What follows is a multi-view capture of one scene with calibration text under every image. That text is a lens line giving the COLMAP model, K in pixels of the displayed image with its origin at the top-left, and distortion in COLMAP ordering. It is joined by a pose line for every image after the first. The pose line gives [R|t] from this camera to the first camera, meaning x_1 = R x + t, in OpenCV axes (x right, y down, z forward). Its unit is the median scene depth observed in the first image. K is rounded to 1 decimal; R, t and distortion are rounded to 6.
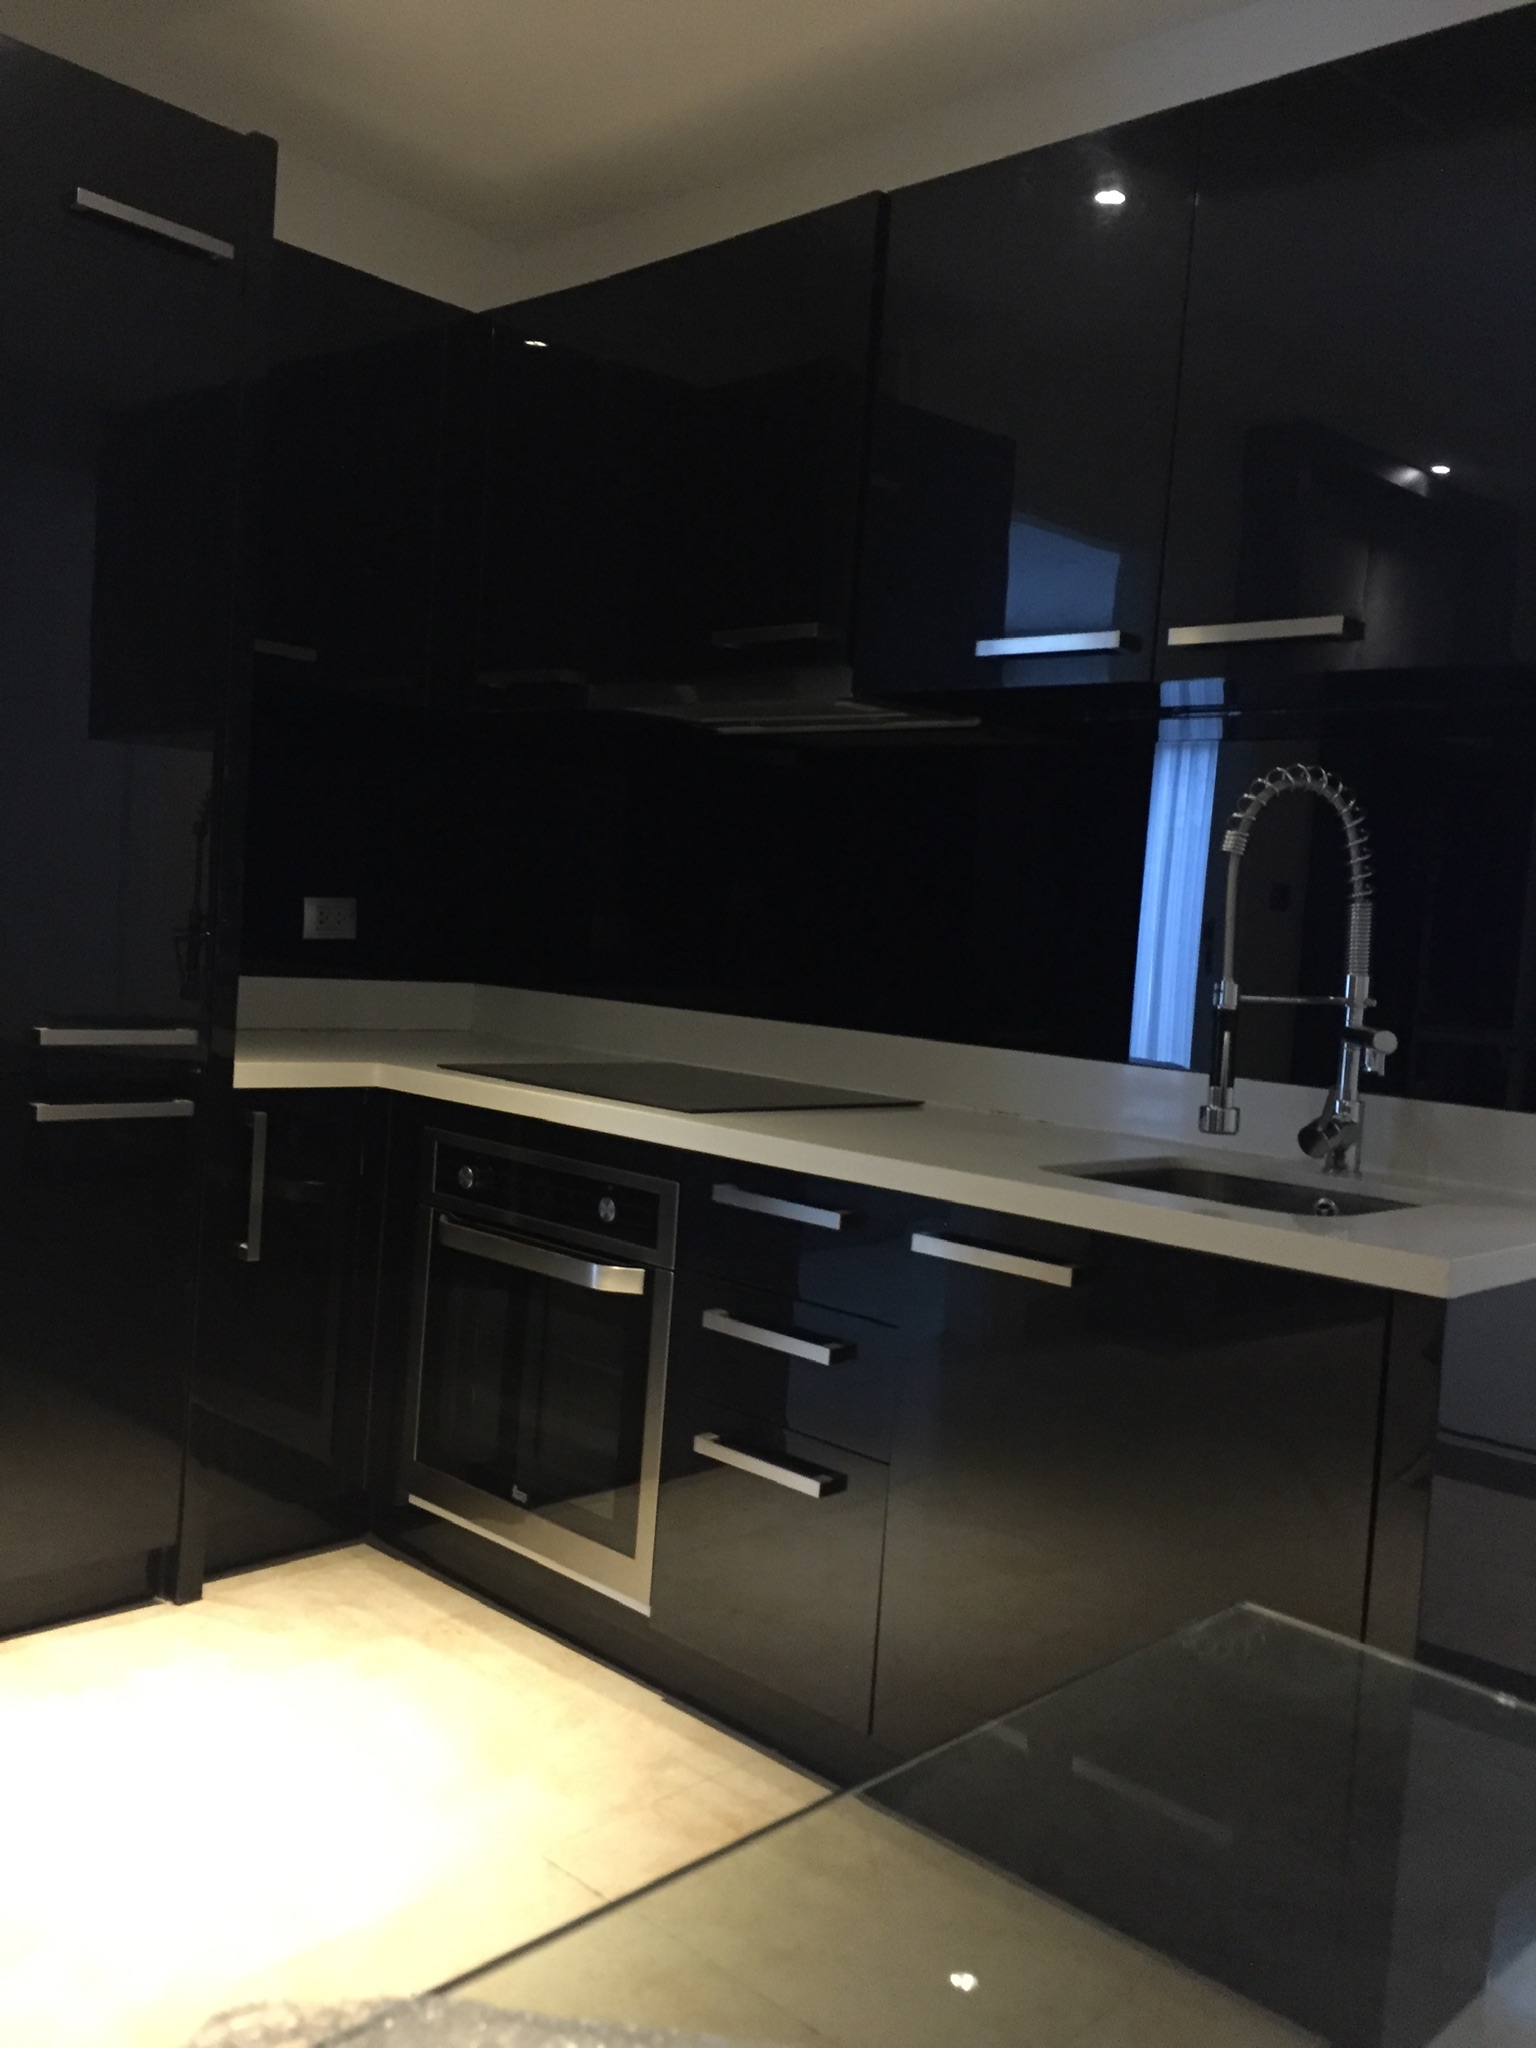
lens RADIAL K [[1761.4, 0, 761.1], [0, 1761.4, 1024.8], [0, 0, 1]] dist [0.080543, -0.110276]
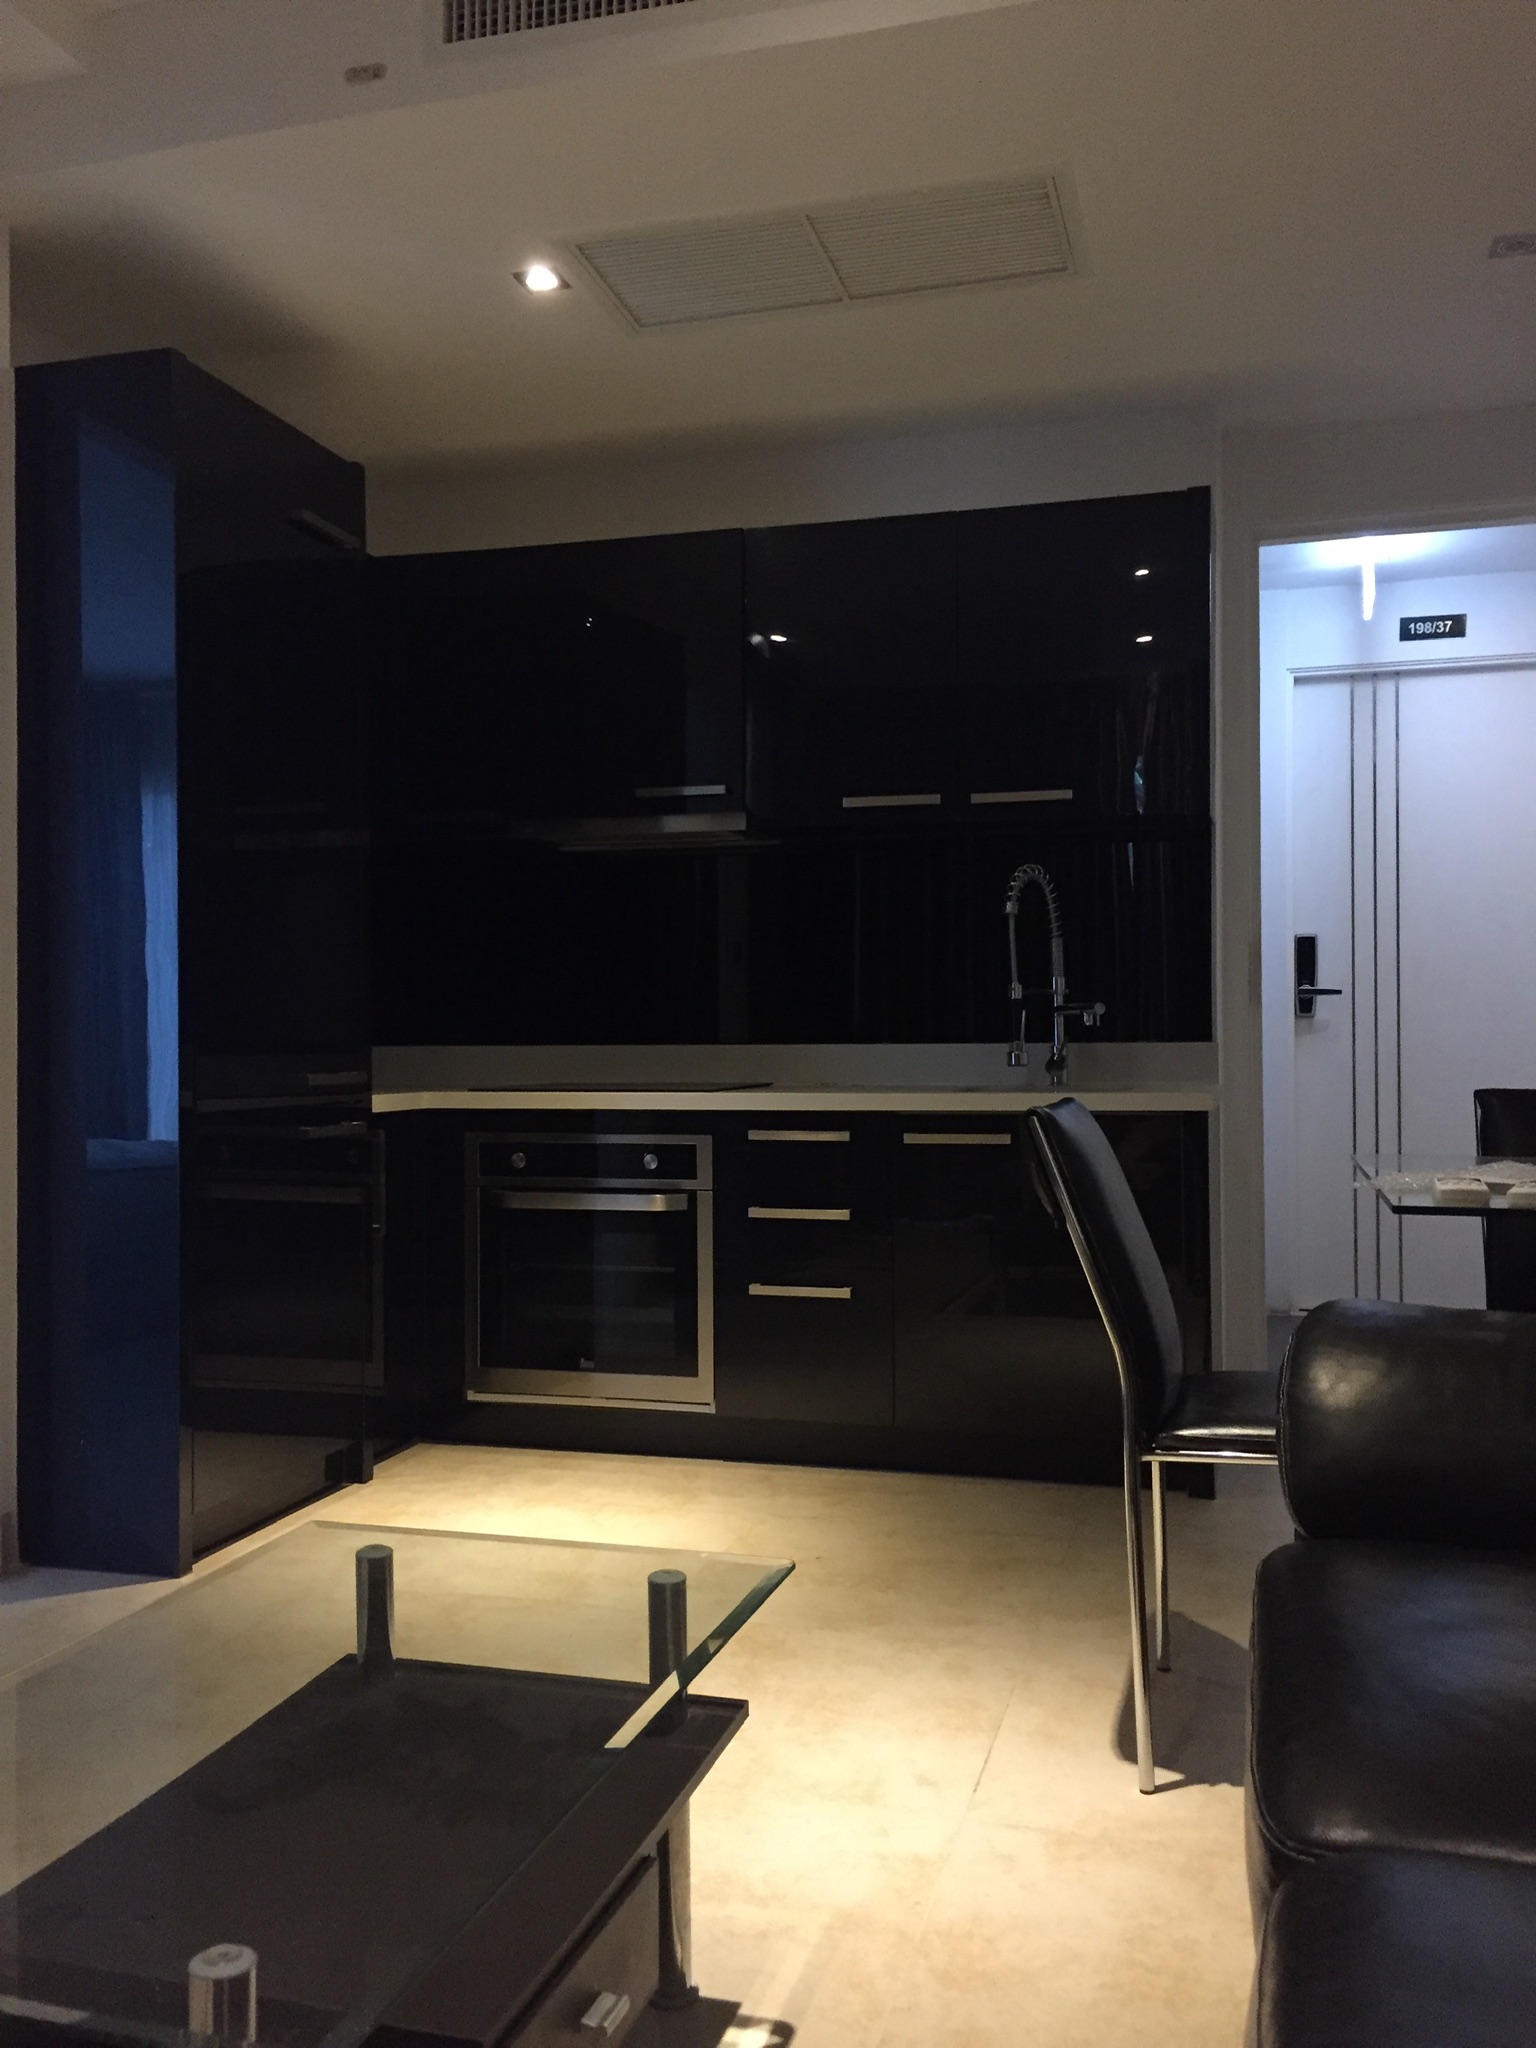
lens RADIAL K [[1761.4, 0, 774.2], [0, 1761.4, 1024.1], [0, 0, 1]] dist [0.080543, -0.110276]
pose [[0.882973, -0.075832, 0.463258, -0.752674], [0.097769, 0.994932, -0.023484, 0.033433], [-0.459130, 0.066028, 0.885912, -0.470088]]
